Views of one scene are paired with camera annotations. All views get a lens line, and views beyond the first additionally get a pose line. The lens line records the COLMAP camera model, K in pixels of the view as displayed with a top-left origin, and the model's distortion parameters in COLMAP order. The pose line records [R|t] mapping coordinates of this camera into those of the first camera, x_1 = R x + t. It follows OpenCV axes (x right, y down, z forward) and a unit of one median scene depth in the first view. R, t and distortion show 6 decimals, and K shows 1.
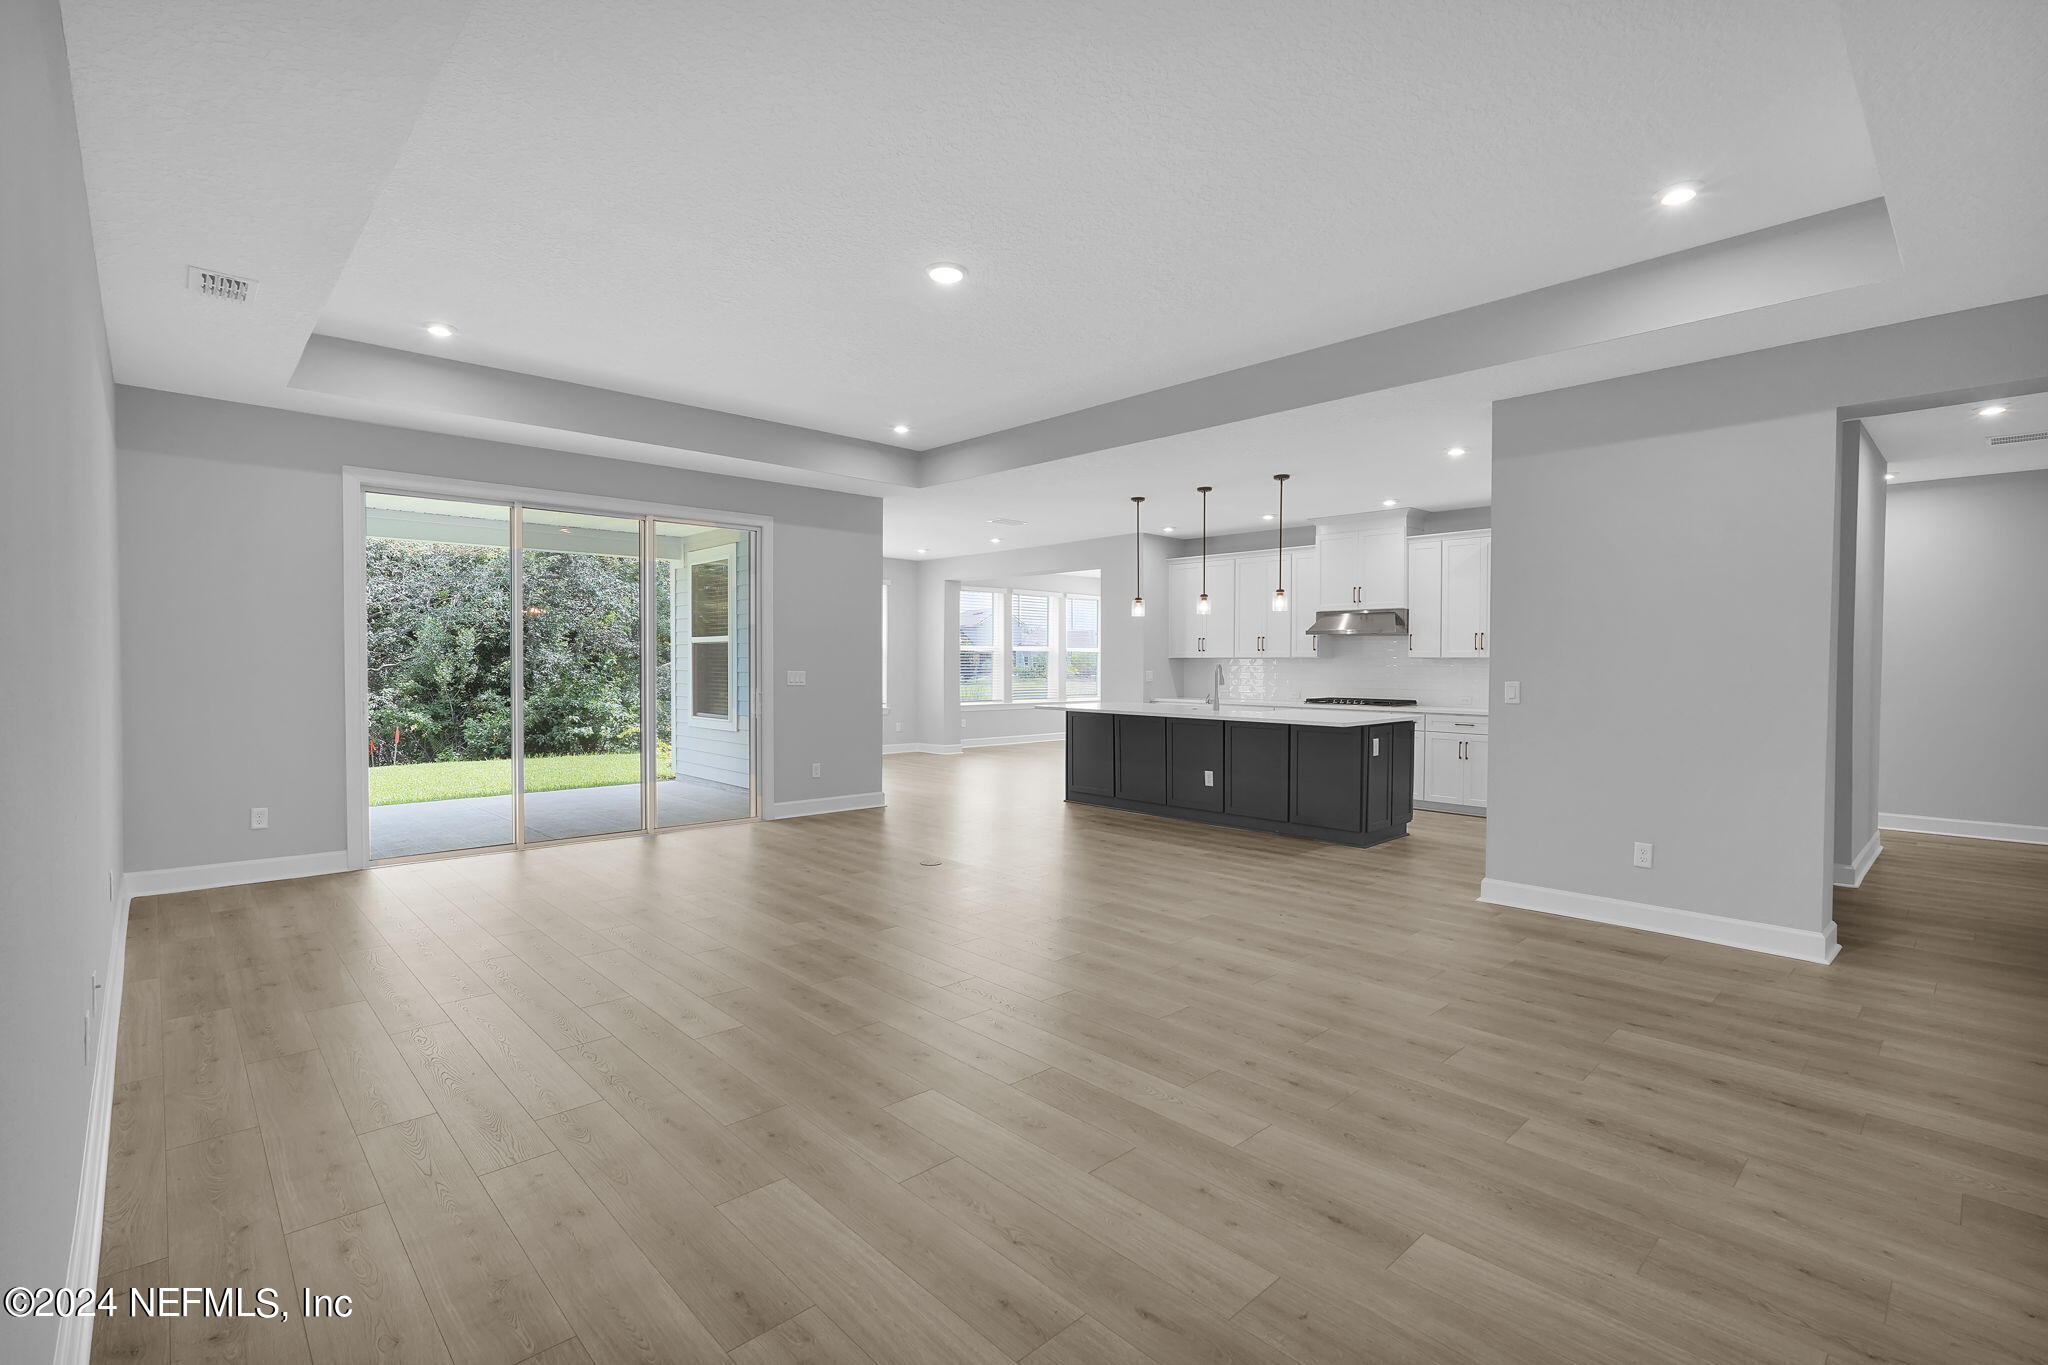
lens RADIAL K [[927.7, 0, 1023.4], [0, 927.7, 701.5], [0, 0, 1]] dist [-0.000261, 0.000549]
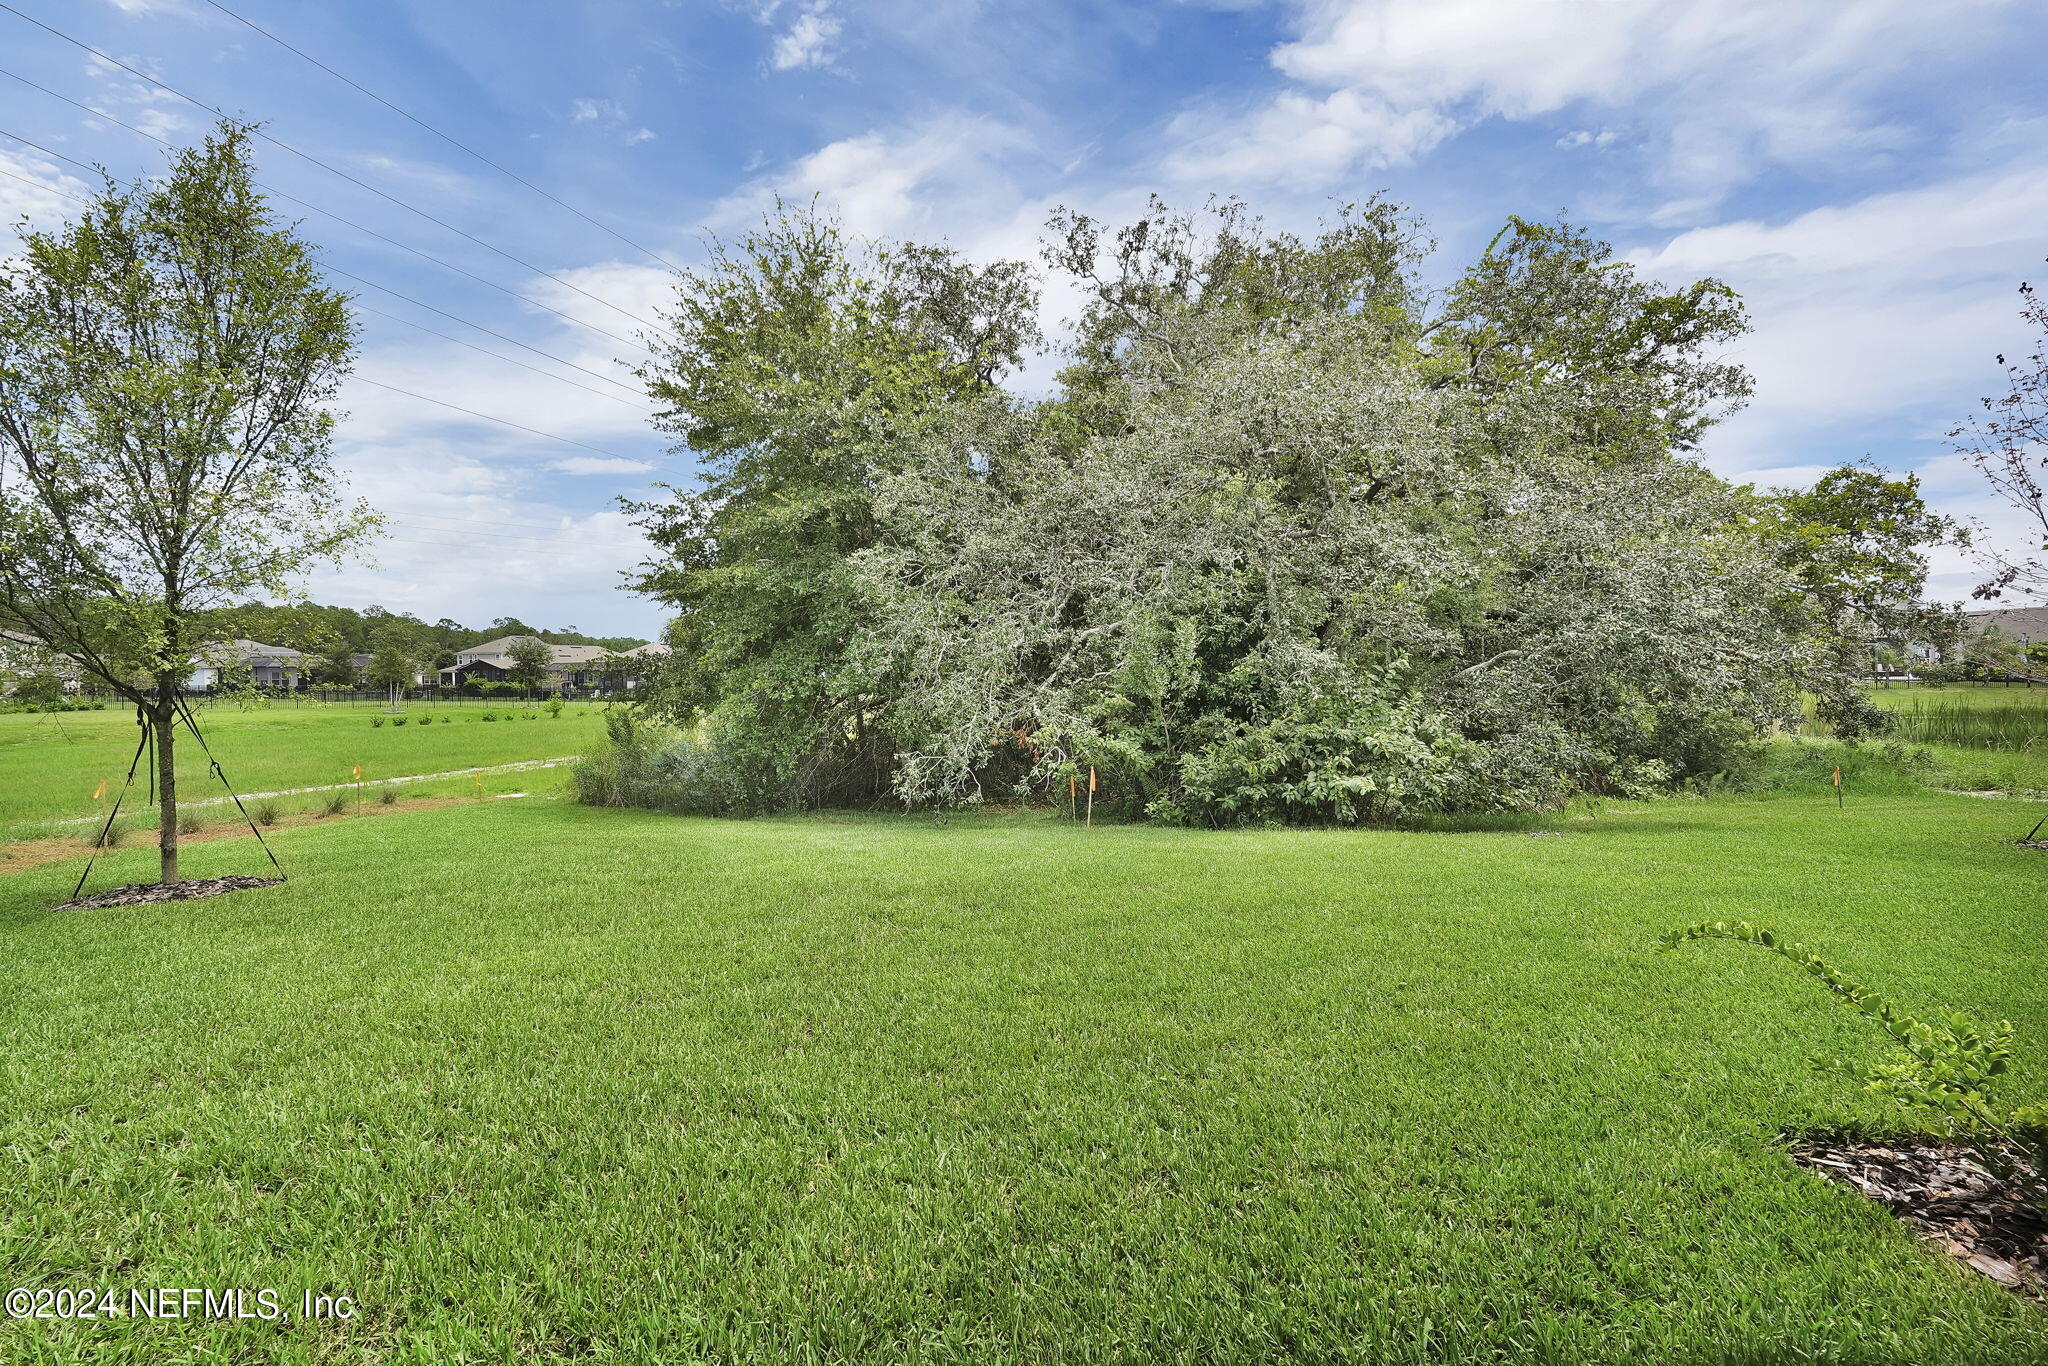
lens RADIAL K [[921.2, 0, 1018.8], [0, 921.2, 685.0], [0, 0, 1]] dist [0.000224, 0.000259]
pose [[0.743691, -0.003420, -0.668514, -0.565103], [-0.012451, 0.999743, -0.018965, -0.037319], [0.668407, 0.022428, 0.743457, 0.980689]]
